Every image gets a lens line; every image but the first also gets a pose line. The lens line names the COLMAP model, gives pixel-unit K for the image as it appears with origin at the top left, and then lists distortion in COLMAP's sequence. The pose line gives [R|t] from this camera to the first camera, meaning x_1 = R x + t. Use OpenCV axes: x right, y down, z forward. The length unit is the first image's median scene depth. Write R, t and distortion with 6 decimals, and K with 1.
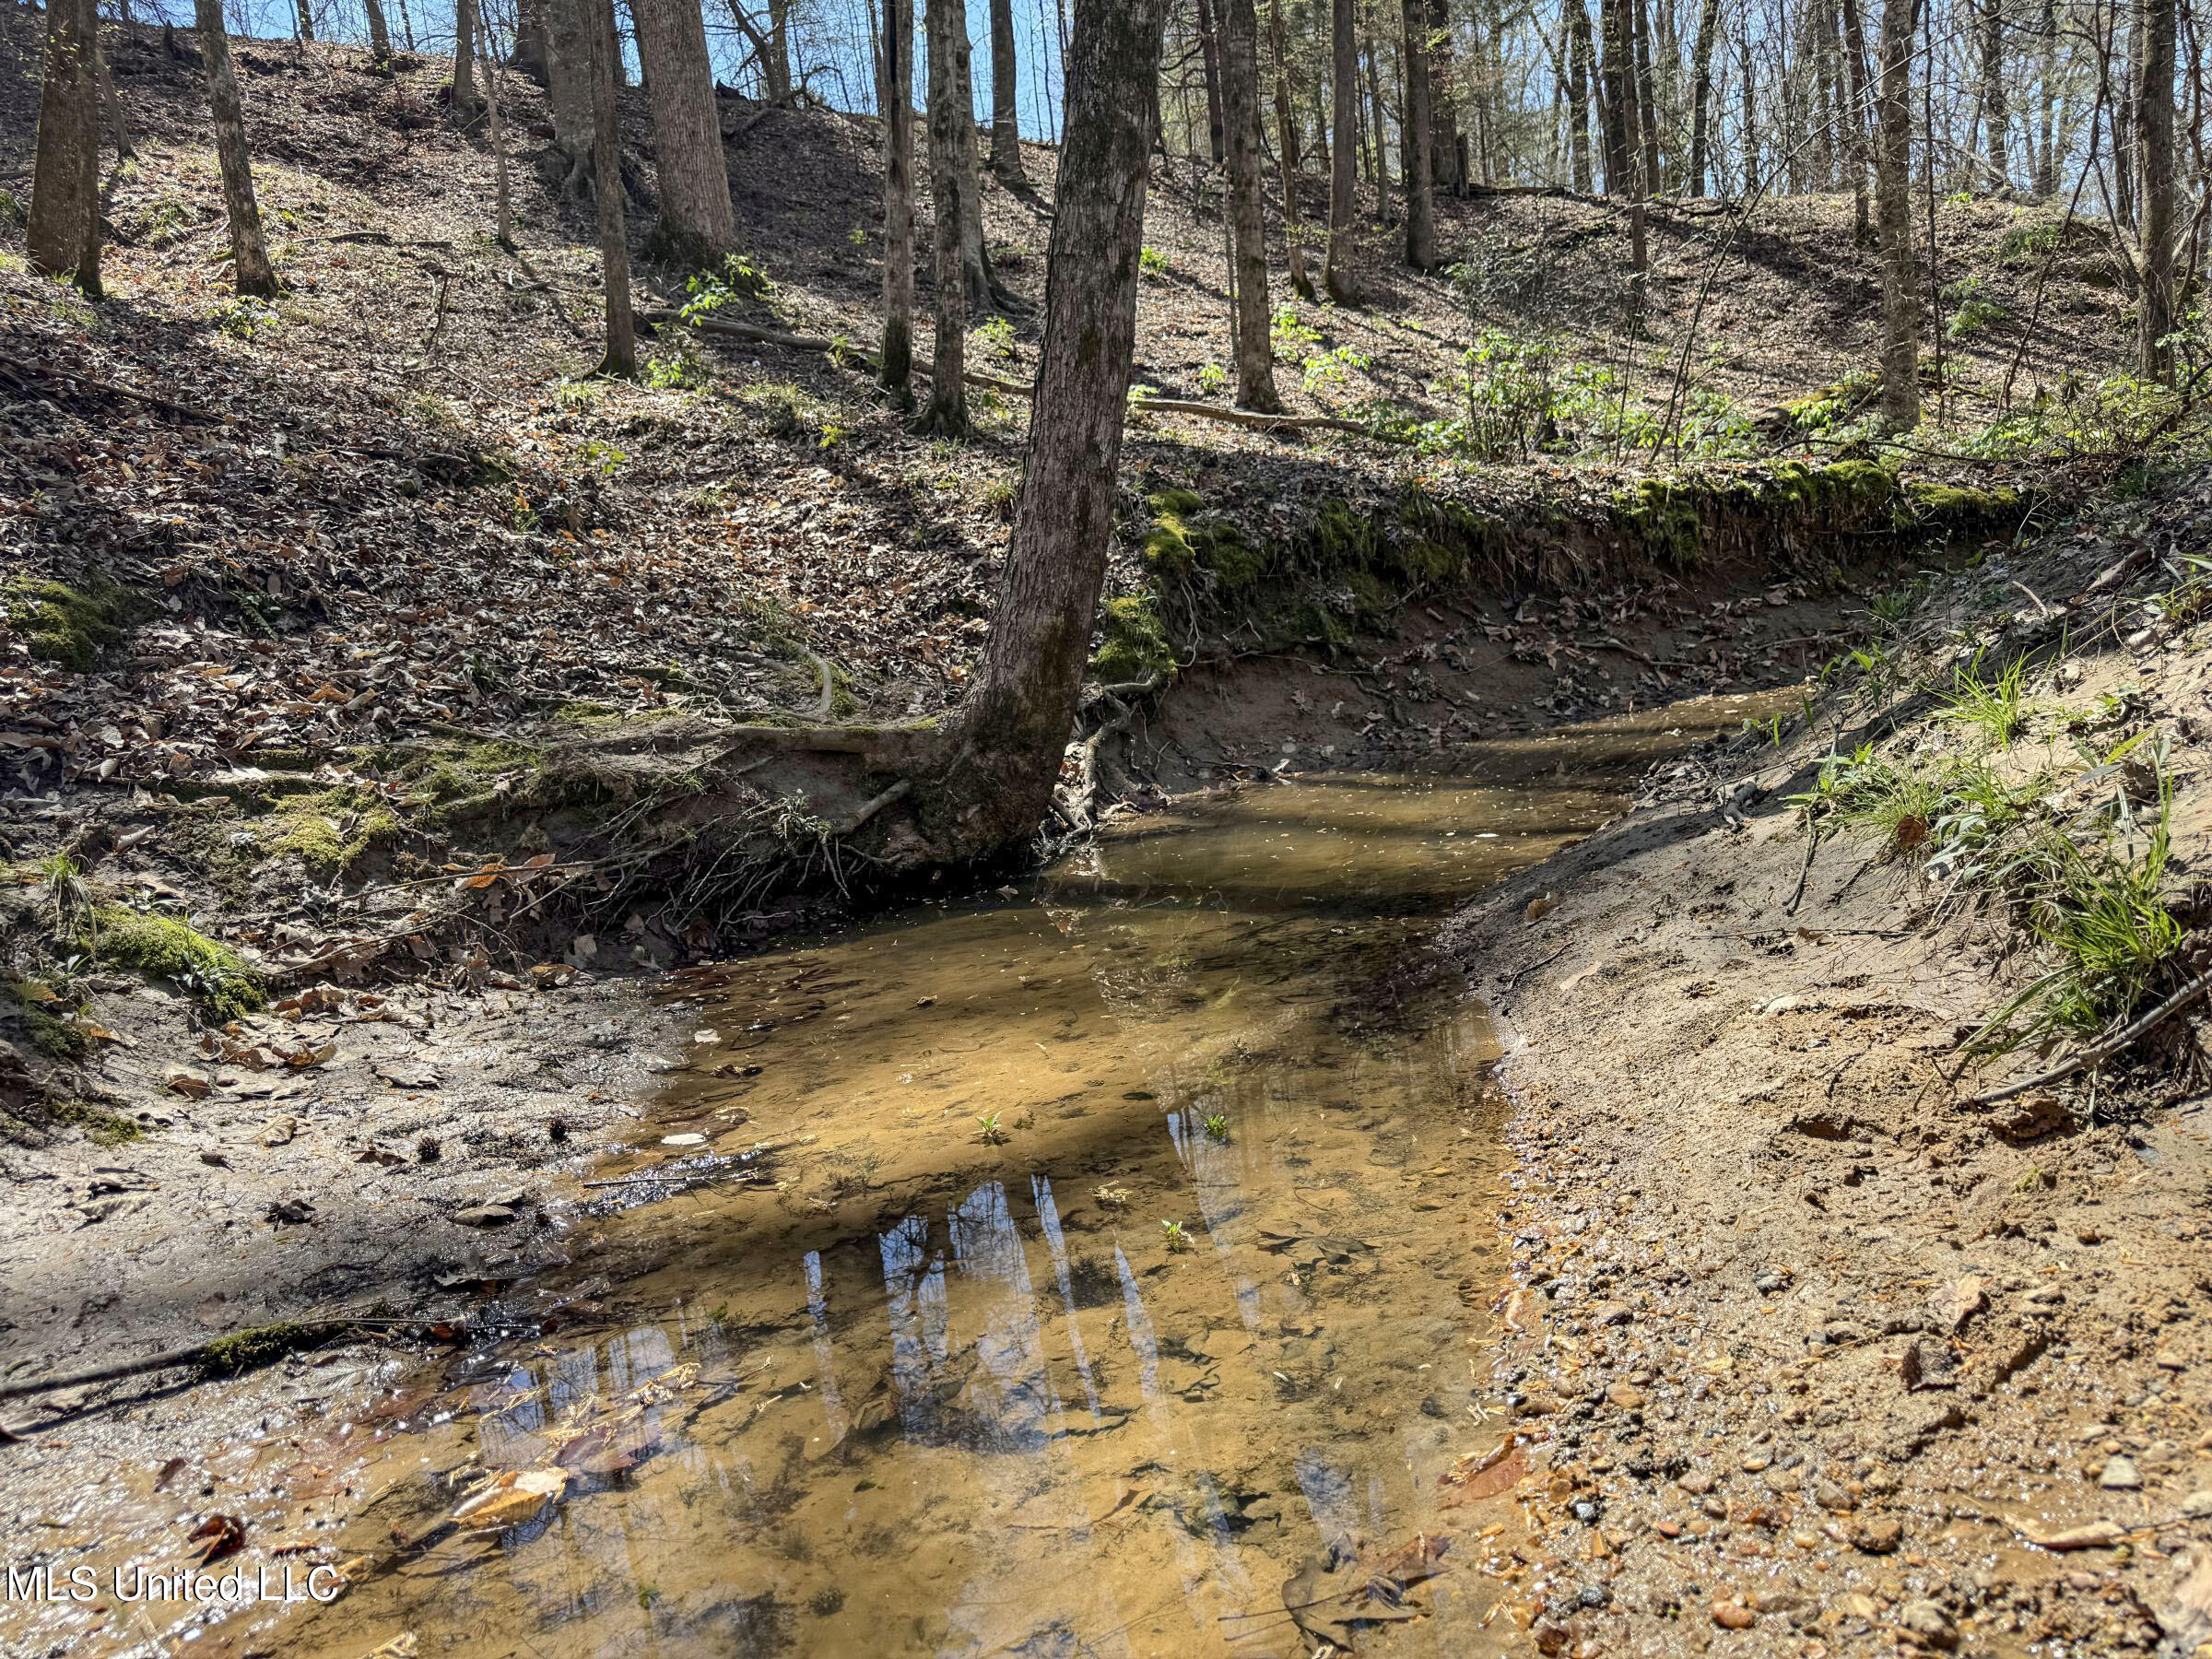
lens RADIAL K [[1522.0, 0, 1099.6], [0, 1522.0, 829.5], [0, 0, 1]] dist [0.037997, -0.041426]
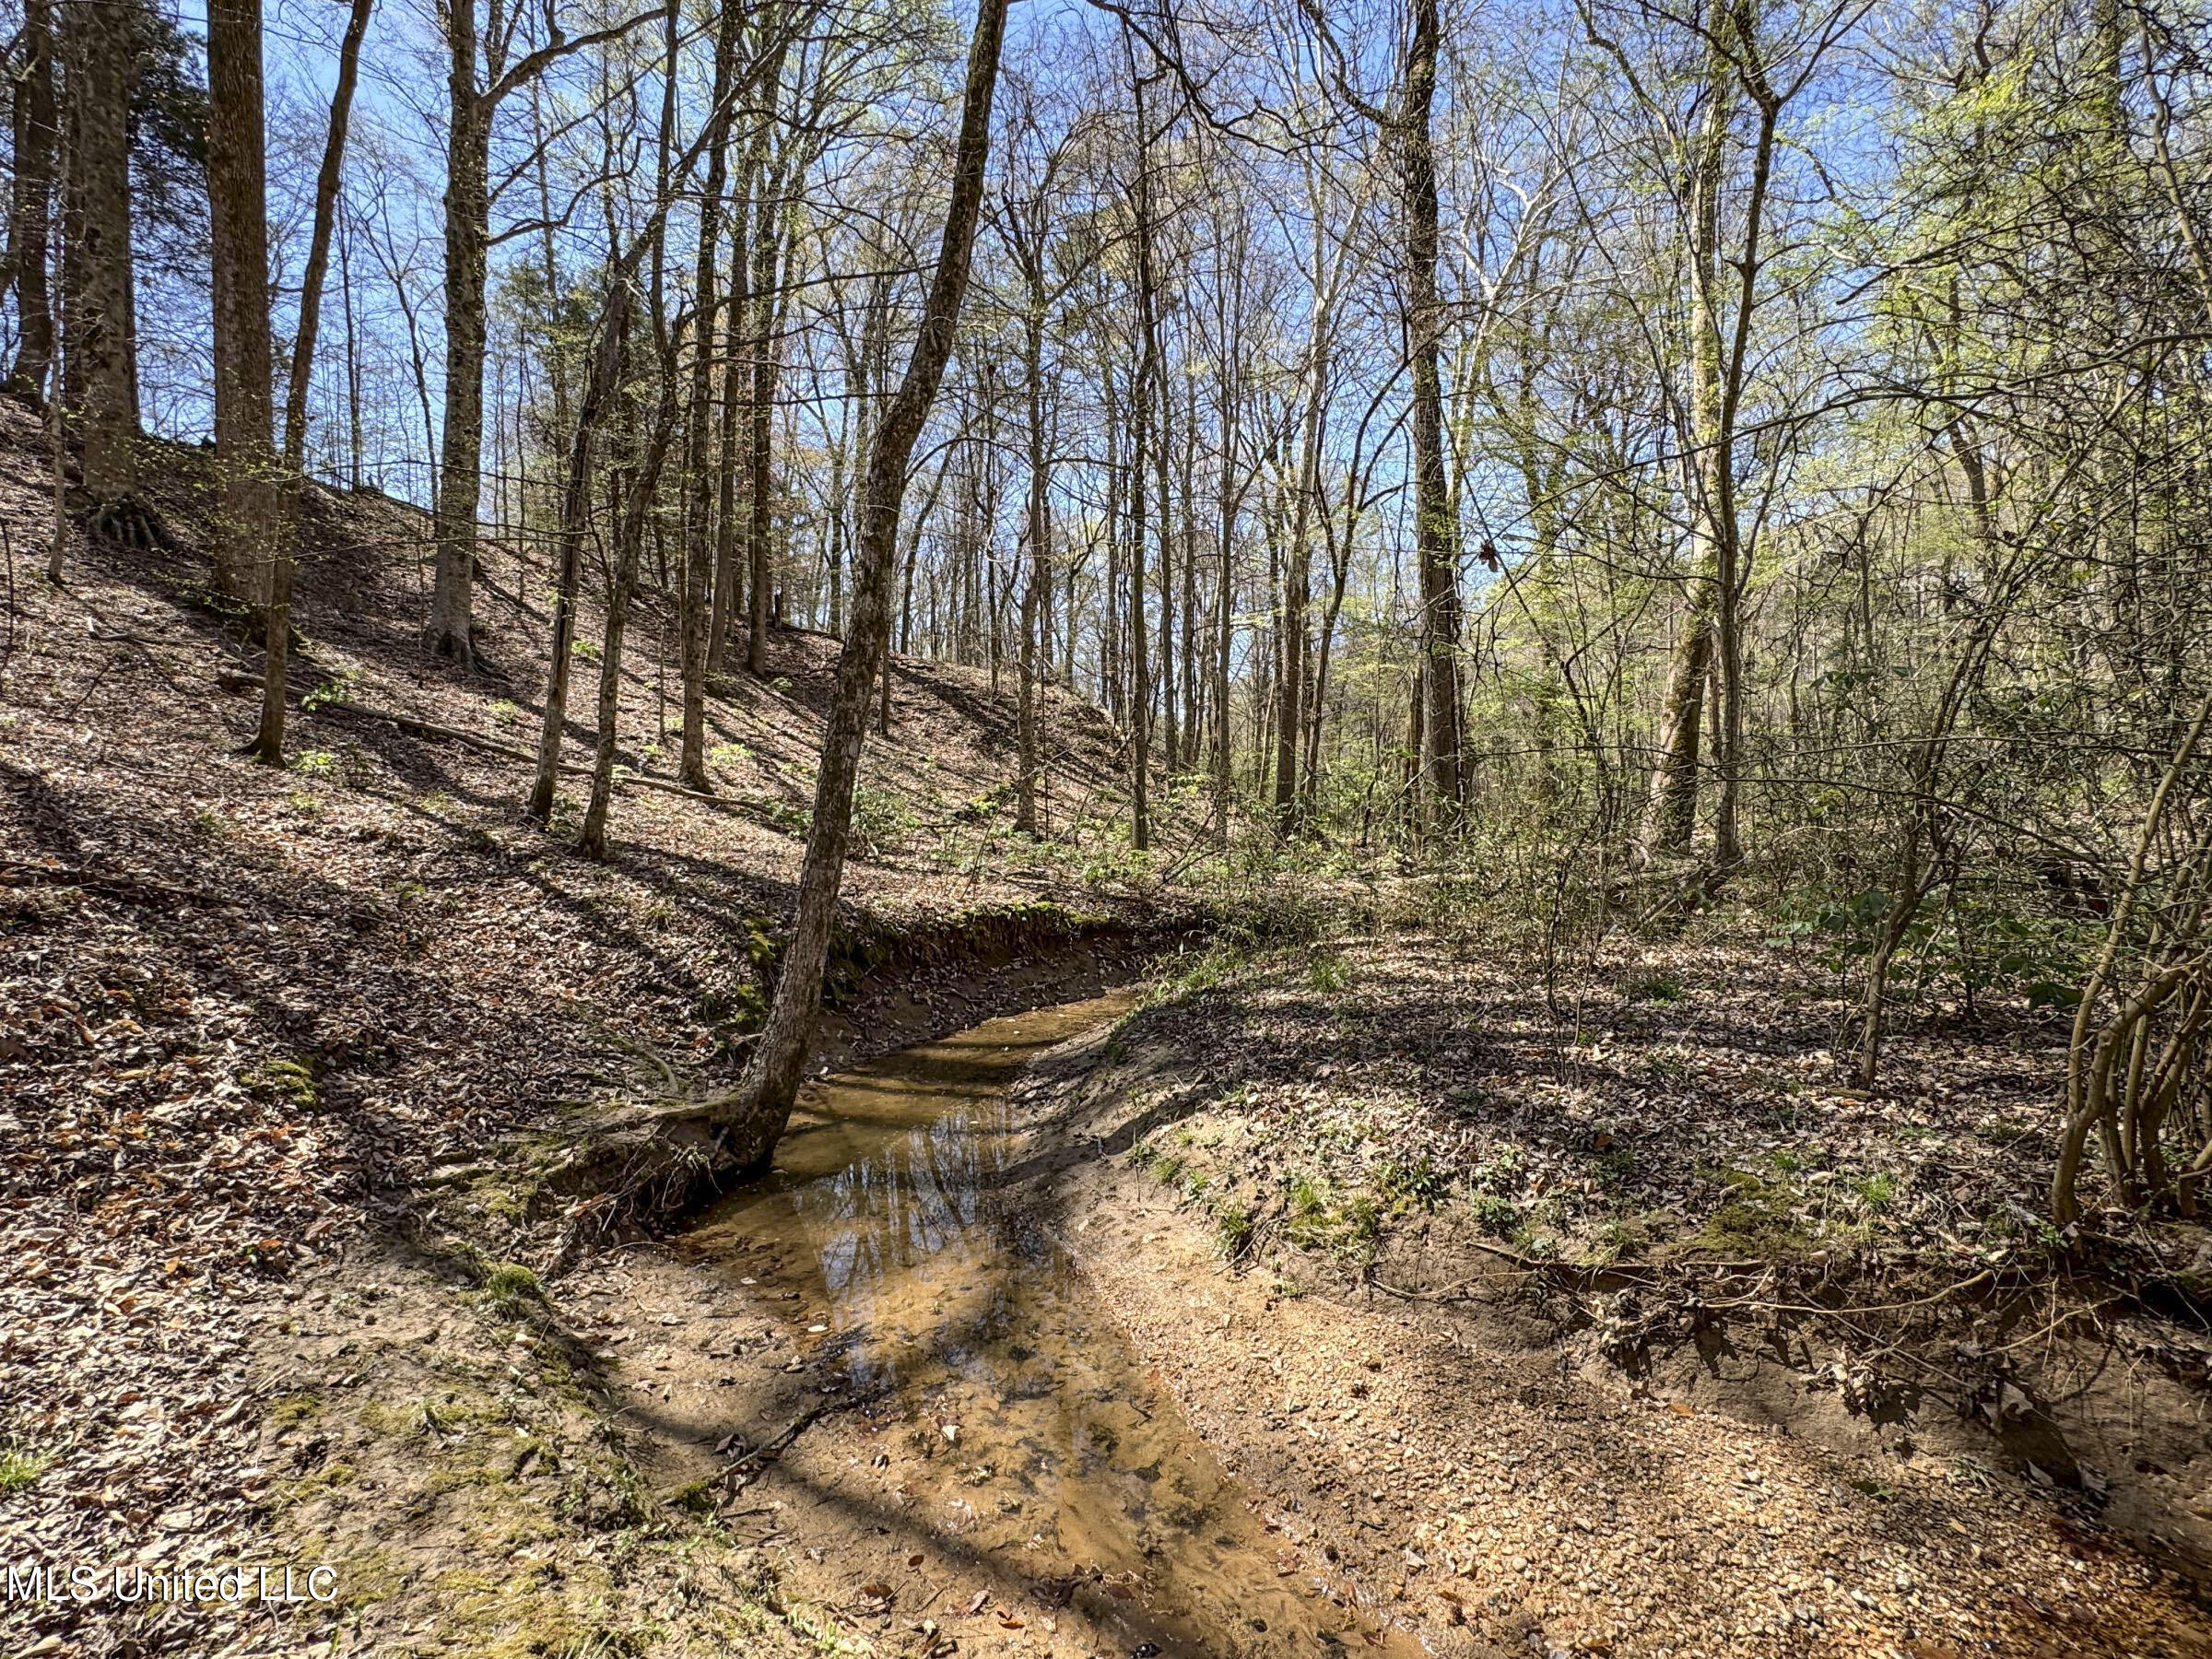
lens RADIAL K [[1016.7, 0, 1109.0], [0, 1016.7, 825.8], [0, 0, 1]] dist [0.000551, 0.000278]
pose [[0.818661, 0.089031, 0.567333, -0.301529], [-0.000813, 0.988088, -0.153887, -0.128843], [-0.574276, 0.125521, 0.808982, -0.288152]]
